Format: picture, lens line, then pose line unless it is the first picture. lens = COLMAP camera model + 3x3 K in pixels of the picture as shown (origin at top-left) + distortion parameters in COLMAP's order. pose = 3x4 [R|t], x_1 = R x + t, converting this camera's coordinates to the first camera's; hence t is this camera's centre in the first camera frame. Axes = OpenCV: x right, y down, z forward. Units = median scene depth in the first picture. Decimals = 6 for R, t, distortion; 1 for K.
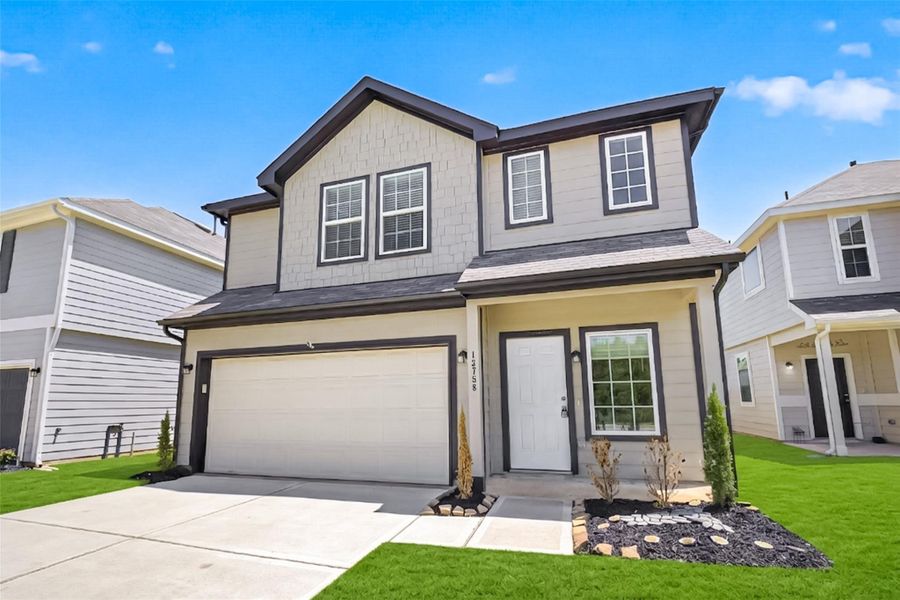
lens RADIAL K [[390.7, 0, 447.9], [0, 390.7, 338.9], [0, 0, 1]] dist [-0.004292, -0.001056]
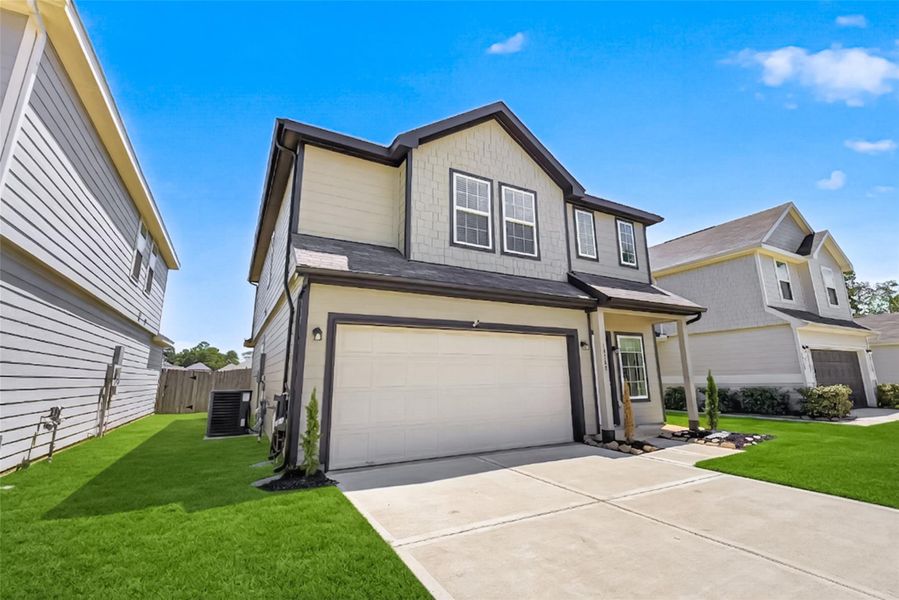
lens RADIAL K [[392.7, 0, 446.7], [0, 392.7, 285.7], [0, 0, 1]] dist [-0.001597, -0.000313]
pose [[0.702912, 0.170951, 0.690427, -1.089775], [-0.109089, 0.985114, -0.132854, 0.061986], [-0.702861, 0.018066, 0.711098, 0.280451]]
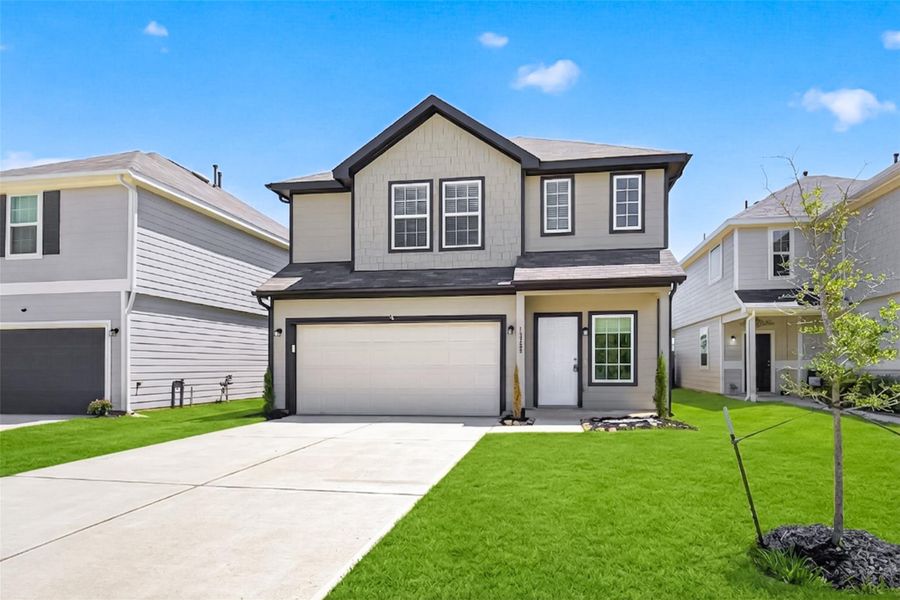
lens RADIAL K [[460.0, 0, 497.9], [0, 460.0, 359.7], [0, 0, 1]] dist [0.001302, -0.000245]
pose [[0.984784, 0.011586, 0.173398, -0.252971], [-0.035548, 0.990108, 0.135732, -0.061800], [-0.170110, -0.139831, 0.975454, -0.558658]]
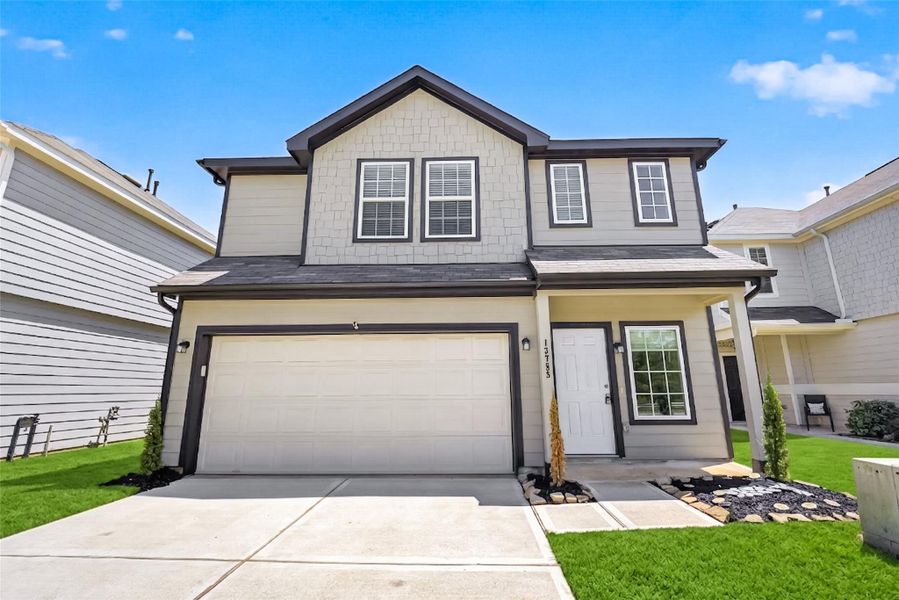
lens RADIAL K [[381.0, 0, 449.7], [0, 381.0, 296.6], [0, 0, 1]] dist [-0.008550, -0.000212]
pose [[0.962416, 0.069750, 0.262469, -0.356667], [-0.047860, 0.994890, -0.088896, 0.016294], [-0.267328, 0.072993, 0.960837, 0.064363]]
